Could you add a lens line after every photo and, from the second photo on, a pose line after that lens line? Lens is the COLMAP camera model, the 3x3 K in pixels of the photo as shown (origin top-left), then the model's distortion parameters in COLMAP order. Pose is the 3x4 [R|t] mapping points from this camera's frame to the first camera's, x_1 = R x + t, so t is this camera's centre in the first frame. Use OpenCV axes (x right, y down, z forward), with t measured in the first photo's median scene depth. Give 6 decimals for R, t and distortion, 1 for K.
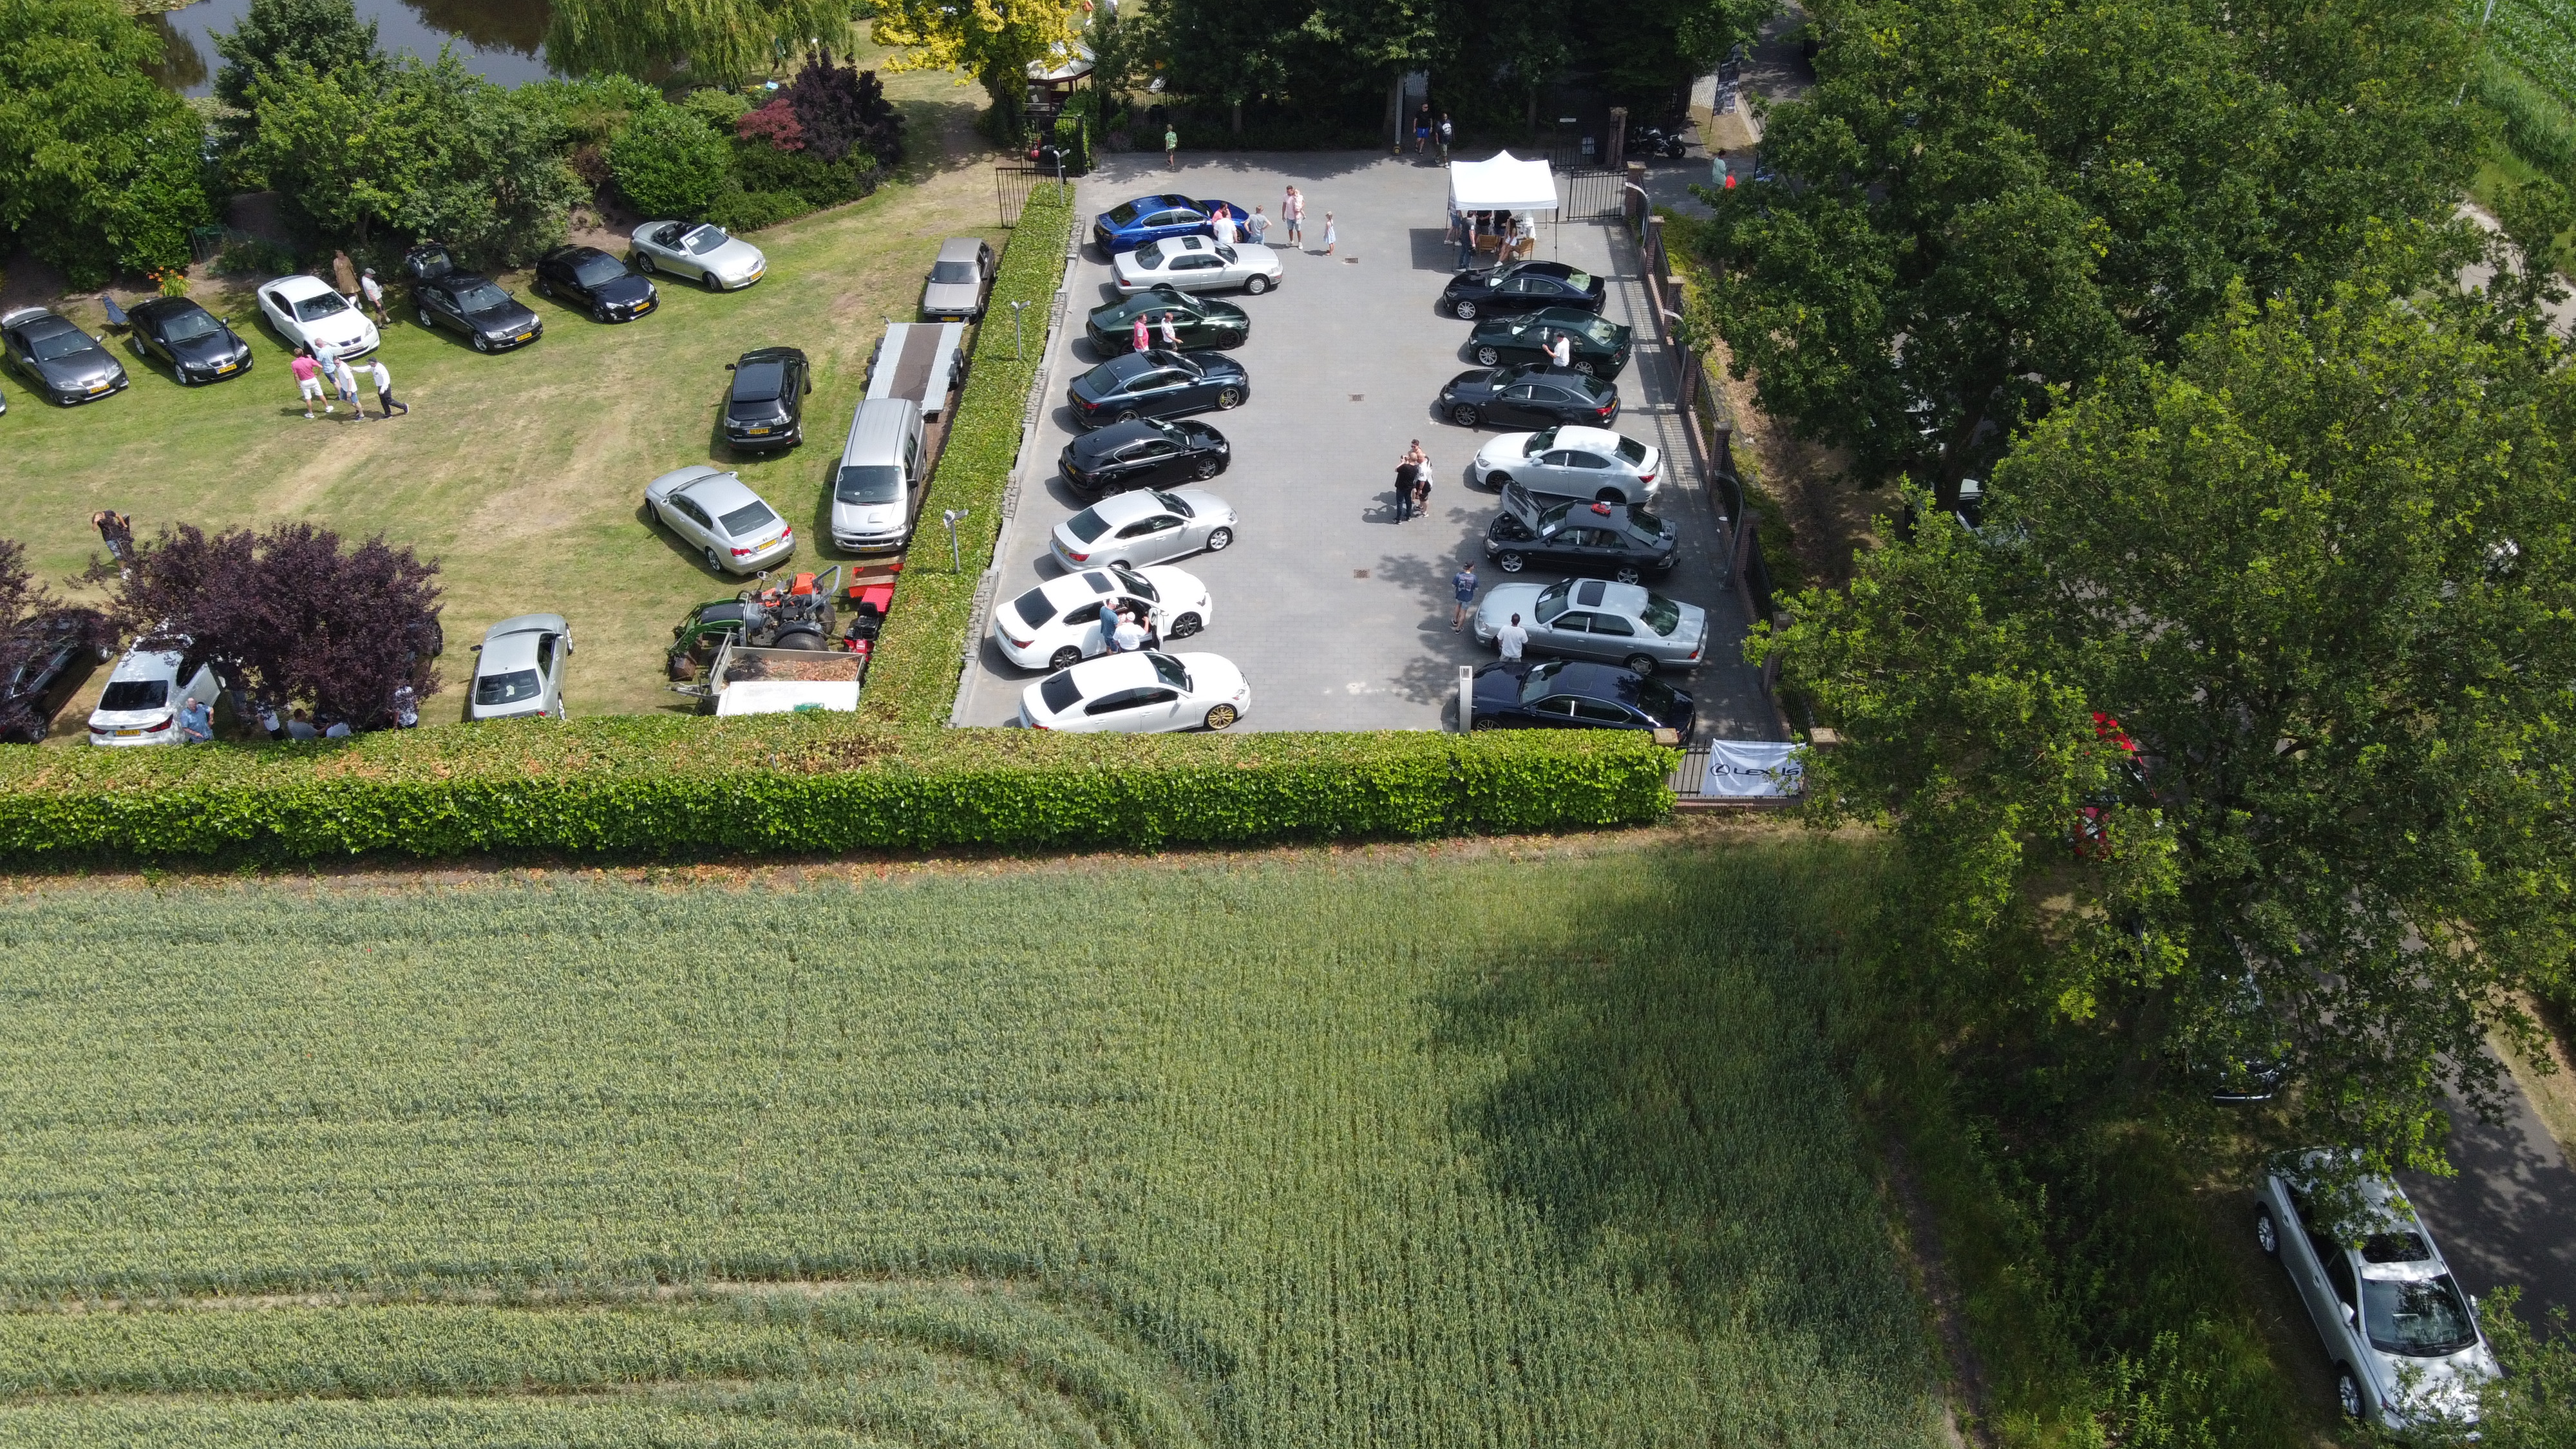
lens RADIAL K [[1979.8, 0, 1278.3], [0, 1979.8, 701.2], [0, 0, 1]] dist [-0.001606, 0.031752]
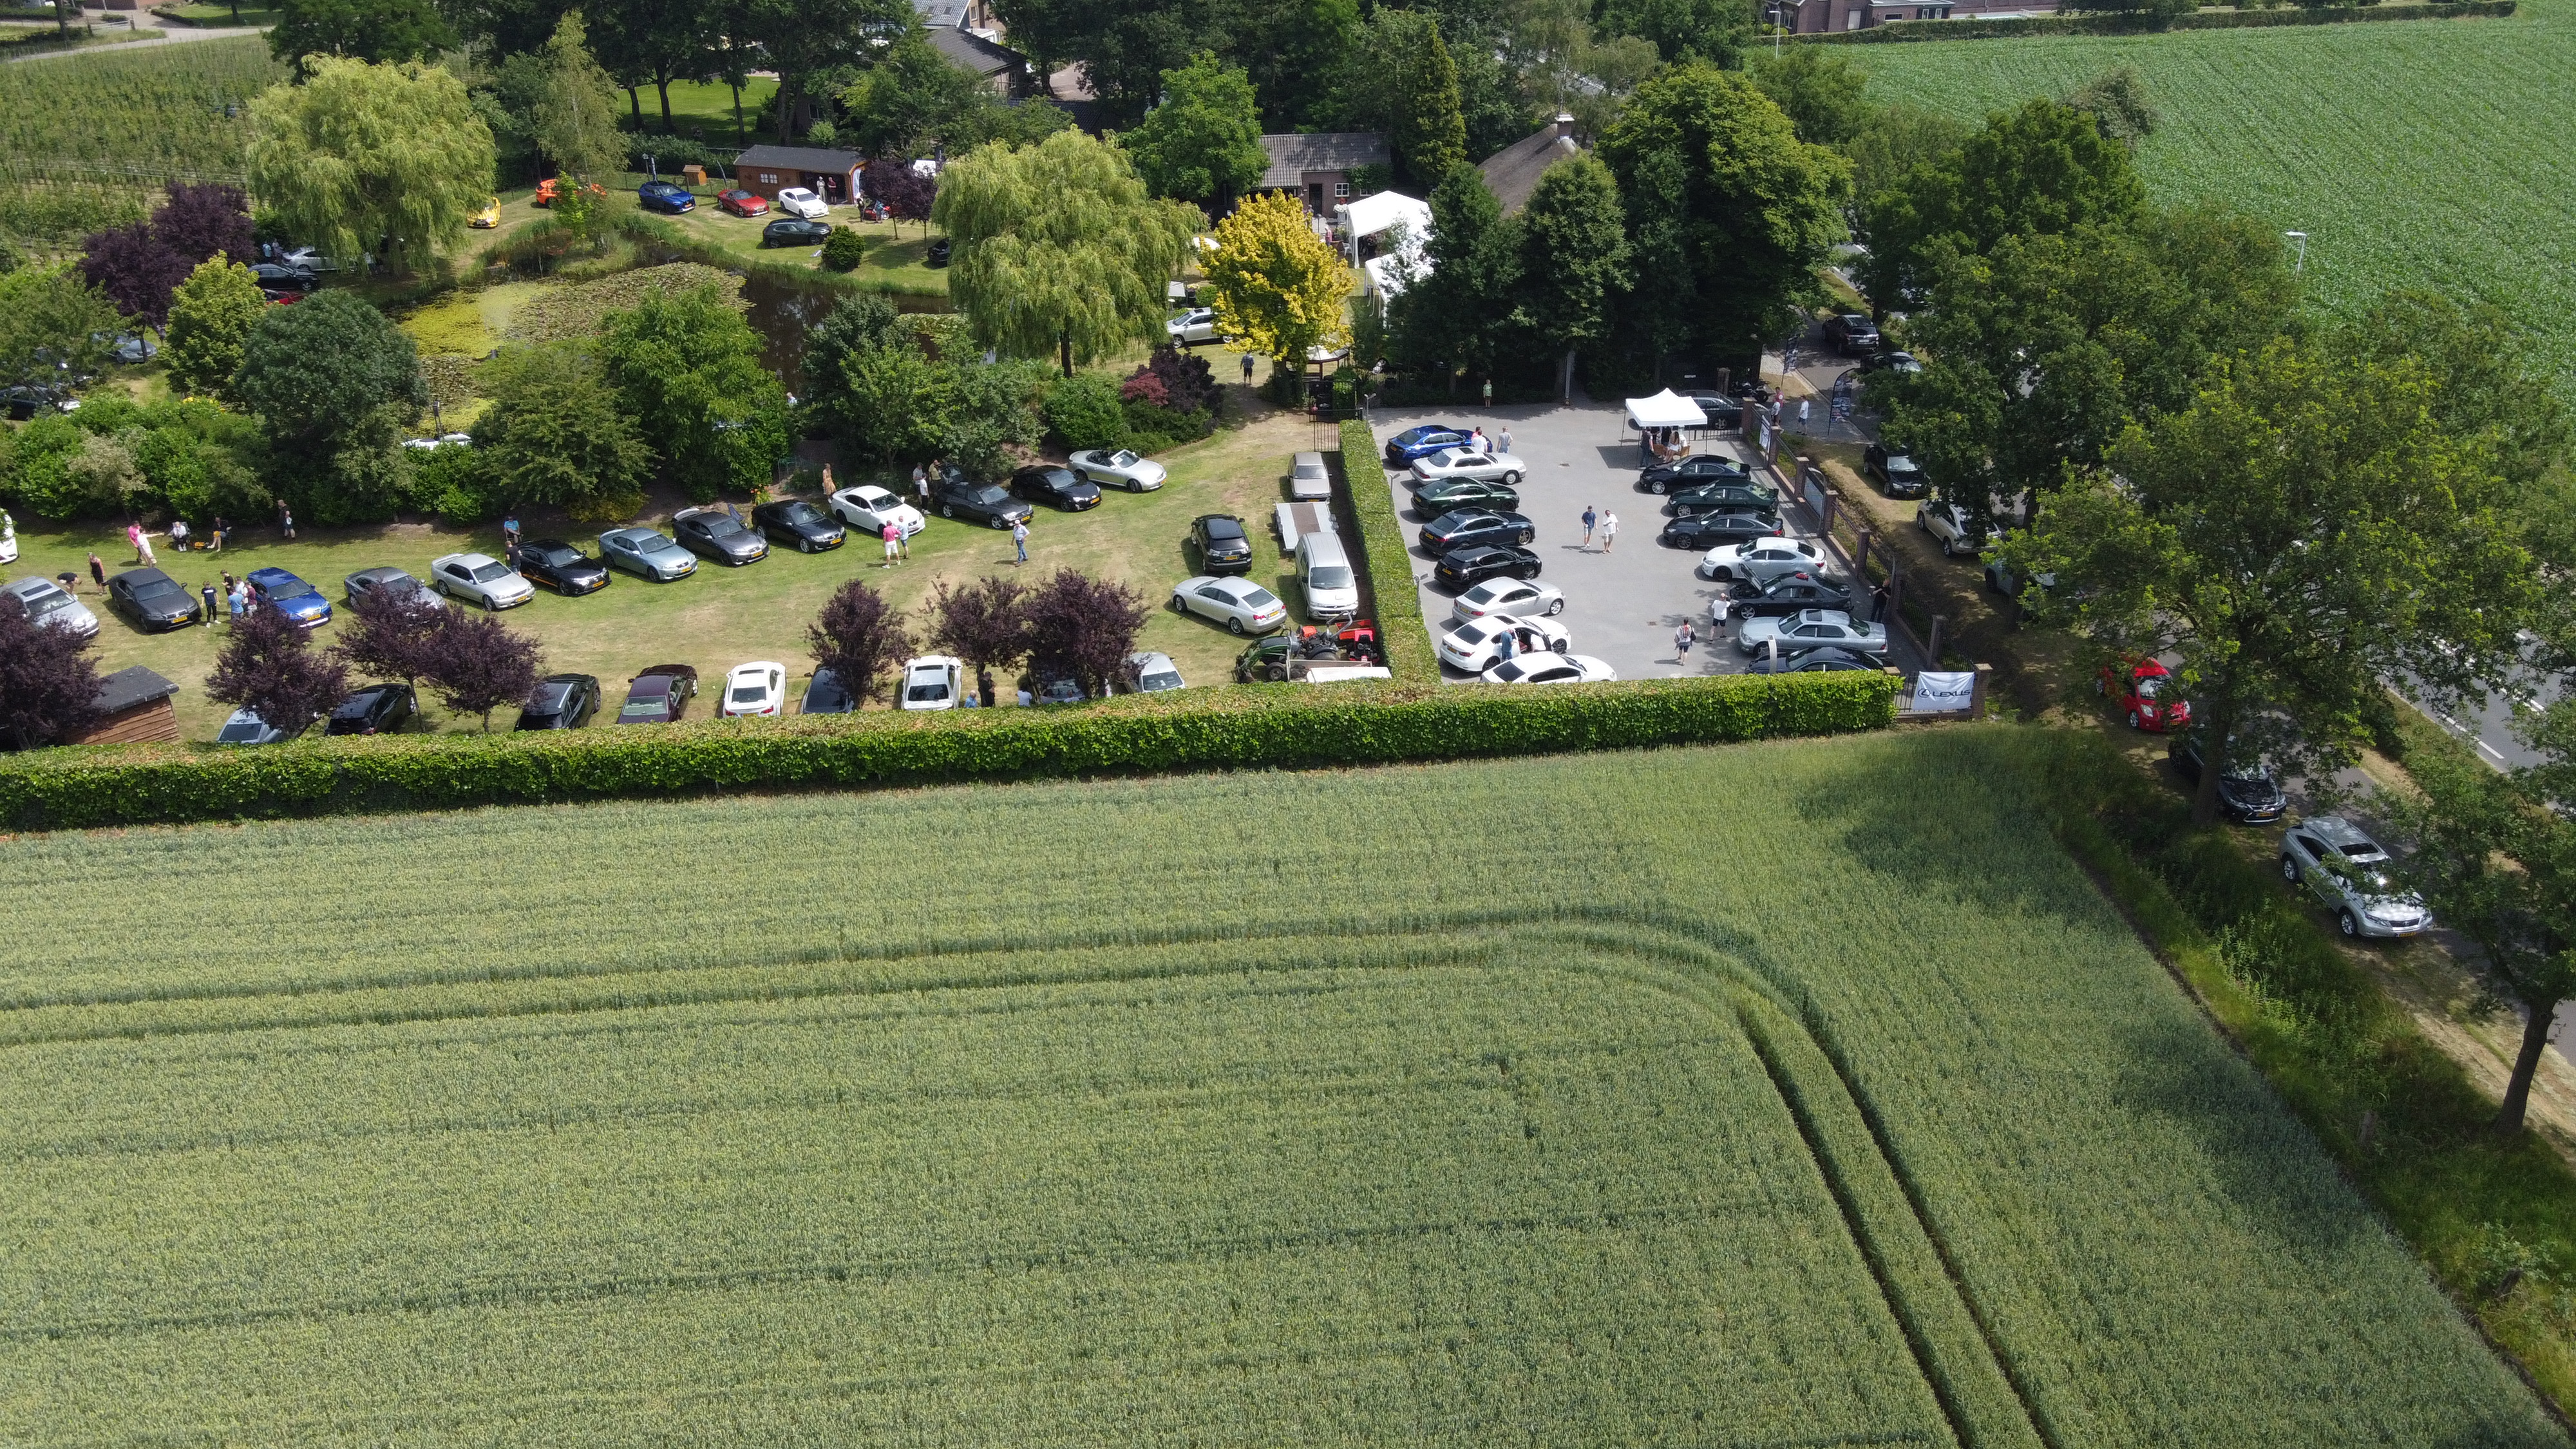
lens RADIAL K [[1929.0, 0, 1288.0], [0, 1929.0, 724.5], [0, 0, 1]] dist [-0.044881, 0.135340]
pose [[0.997879, -0.031469, 0.056983, -0.307063], [0.040700, 0.984797, -0.168877, 0.238181], [-0.050802, 0.170838, 0.983989, -0.424500]]
